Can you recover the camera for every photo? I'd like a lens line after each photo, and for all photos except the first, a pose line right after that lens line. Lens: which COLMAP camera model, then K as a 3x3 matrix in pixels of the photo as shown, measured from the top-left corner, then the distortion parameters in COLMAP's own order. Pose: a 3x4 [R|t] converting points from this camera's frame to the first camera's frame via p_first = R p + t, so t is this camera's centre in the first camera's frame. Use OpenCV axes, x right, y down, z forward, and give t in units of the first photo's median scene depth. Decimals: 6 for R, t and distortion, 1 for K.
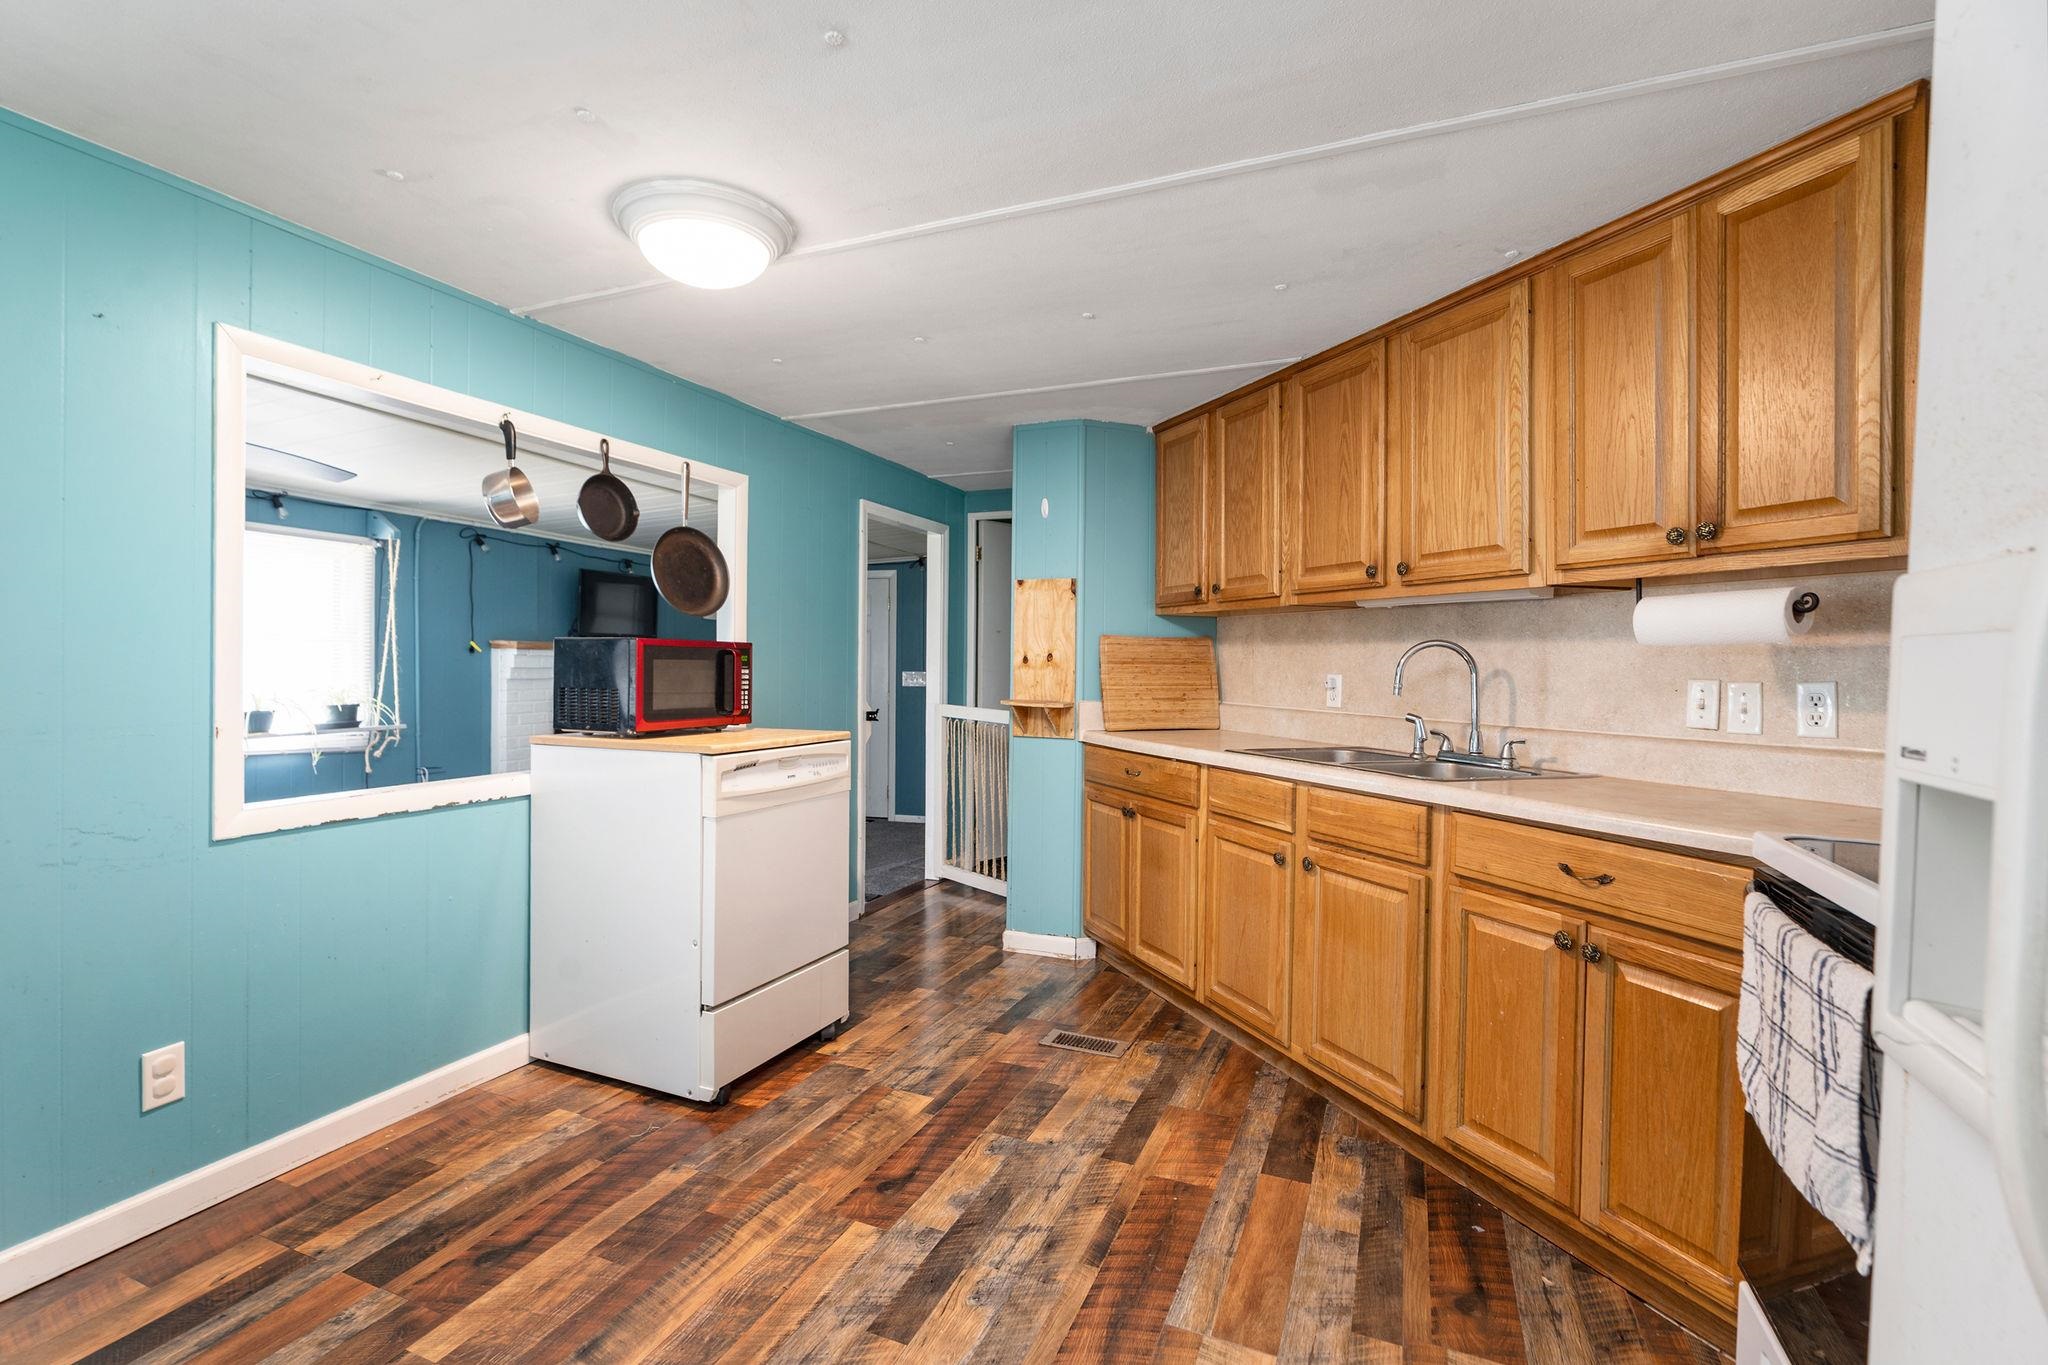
lens RADIAL K [[939.7, 0, 988.7], [0, 939.7, 665.5], [0, 0, 1]] dist [-0.013066, 0.003123]
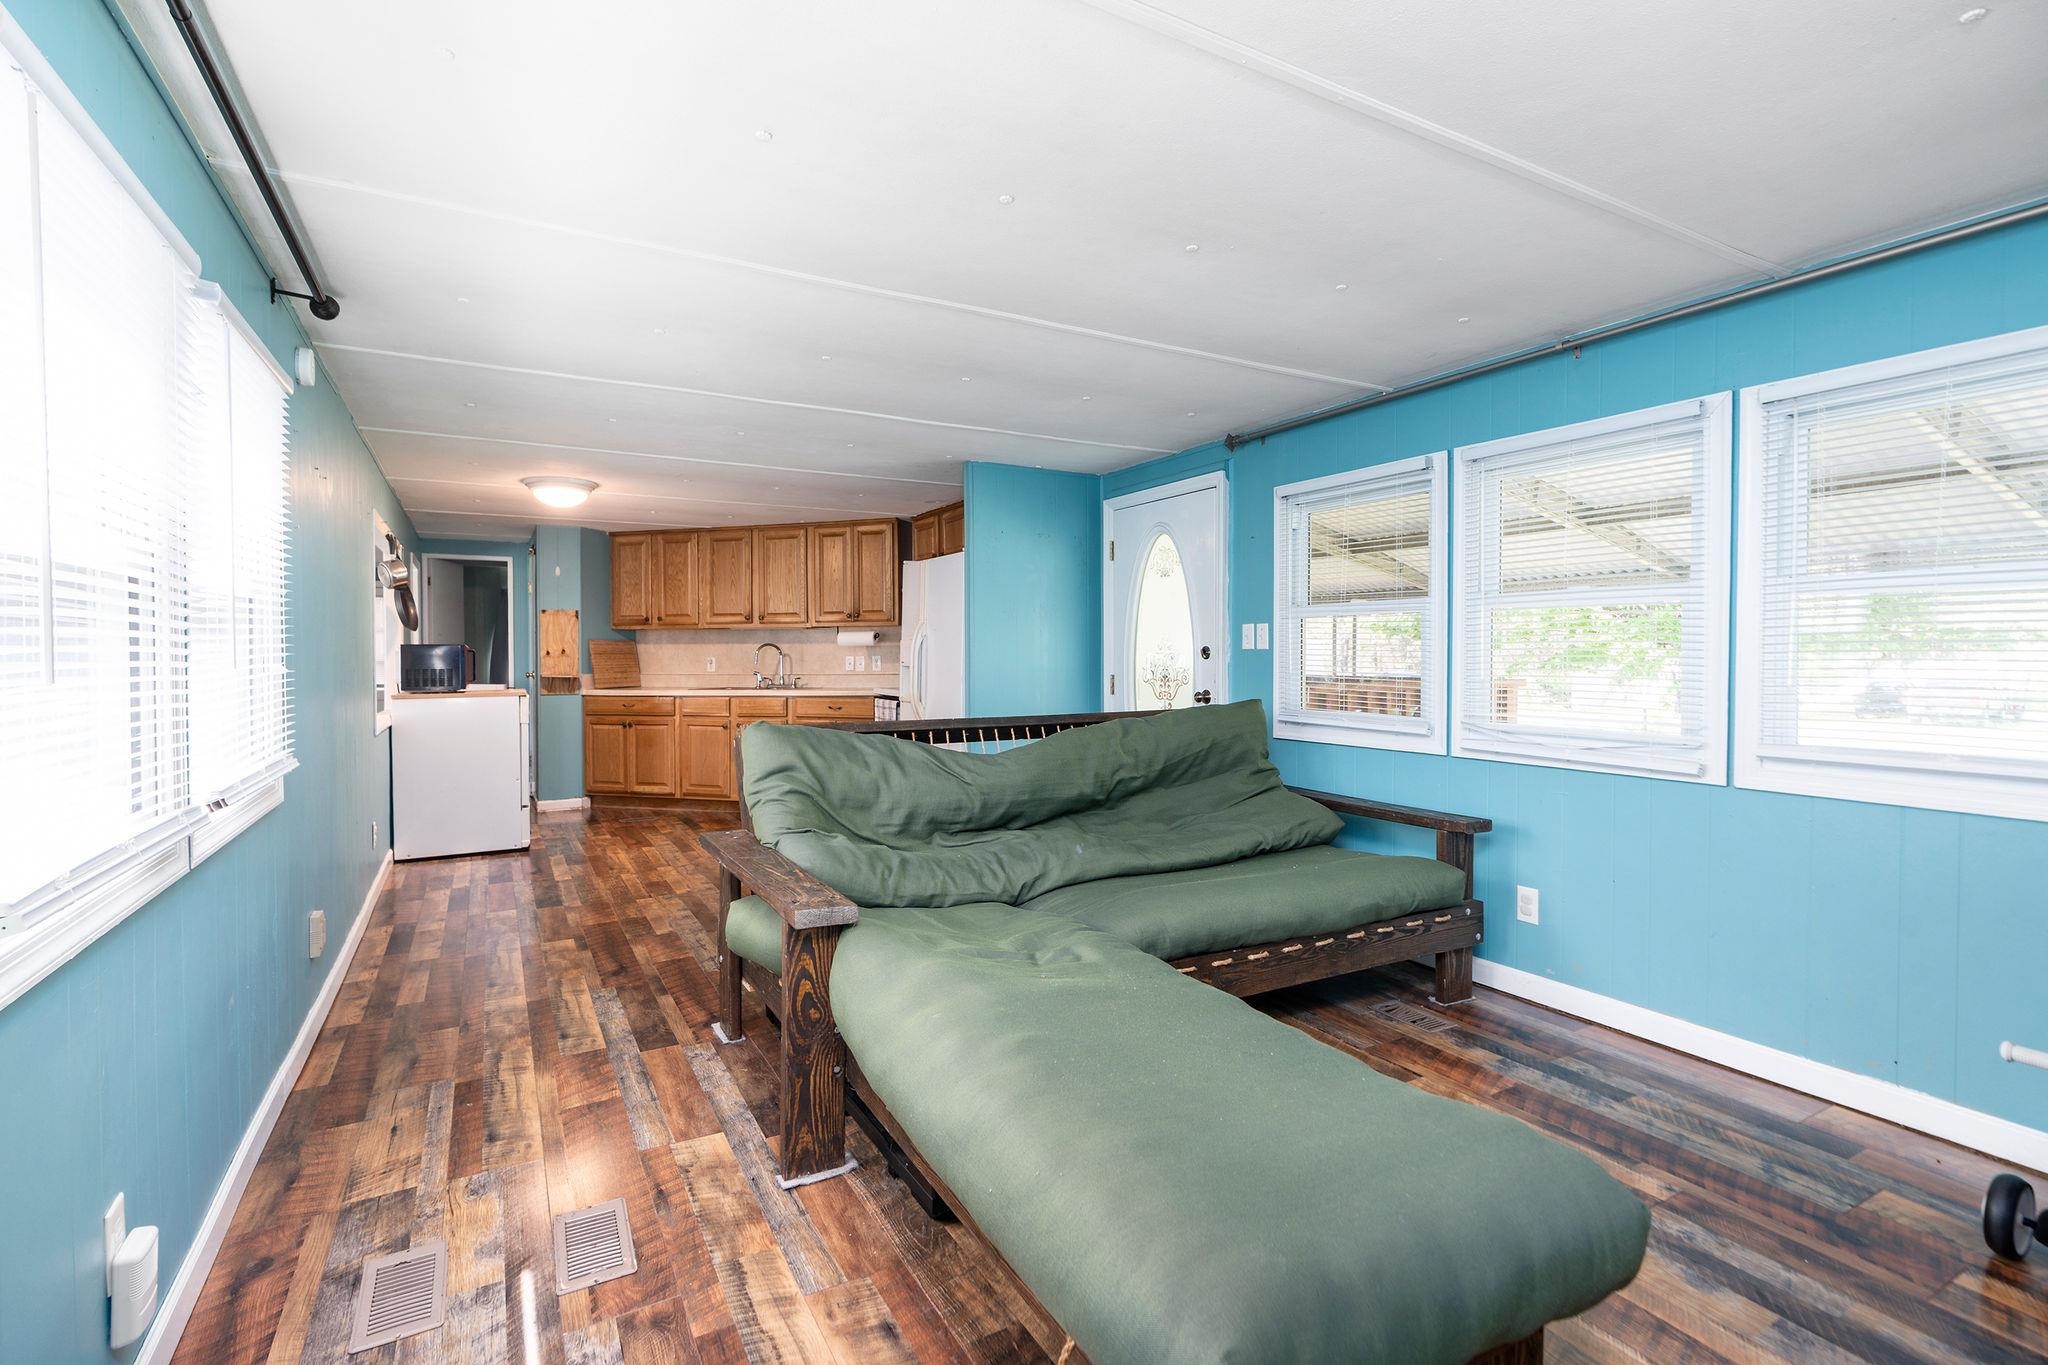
lens RADIAL K [[939.7, 0, 1009.2], [0, 939.7, 664.0], [0, 0, 1]] dist [-0.013066, 0.003123]
pose [[0.602175, -0.020746, 0.798094, -1.552563], [0.014137, 0.999783, 0.015322, 0.000876], [-0.798239, 0.002056, 0.602338, -1.458180]]
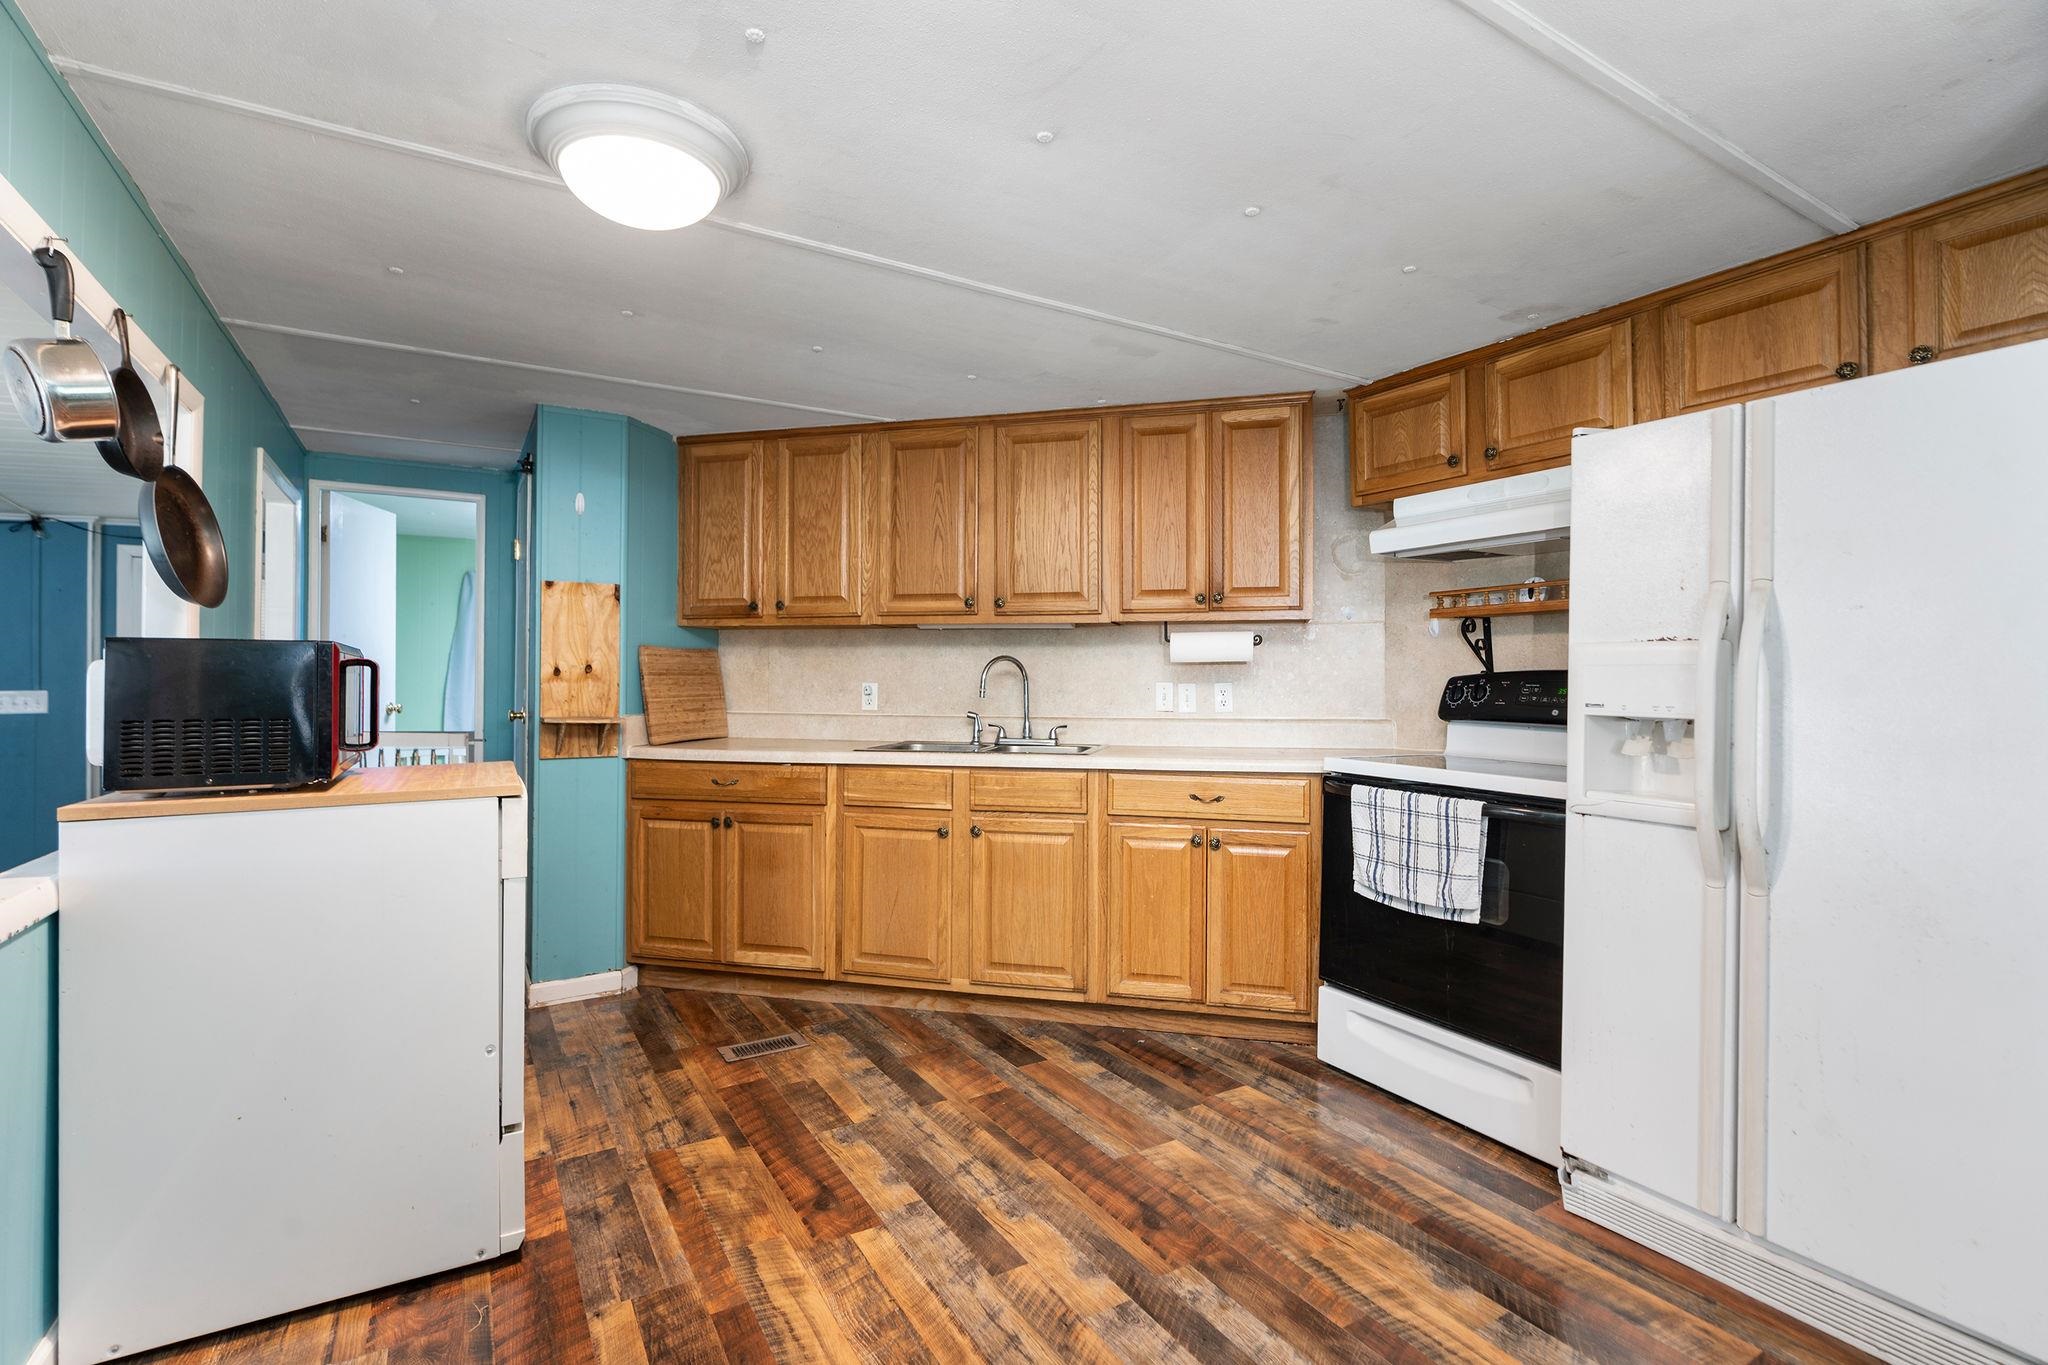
lens RADIAL K [[939.7, 0, 1015.8], [0, 939.7, 665.0], [0, 0, 1]] dist [-0.013066, 0.003123]
pose [[0.576820, 0.000703, 0.816871, -0.759188], [0.006815, 0.999961, -0.005673, -0.007313], [-0.816843, 0.008840, 0.576793, 0.242362]]
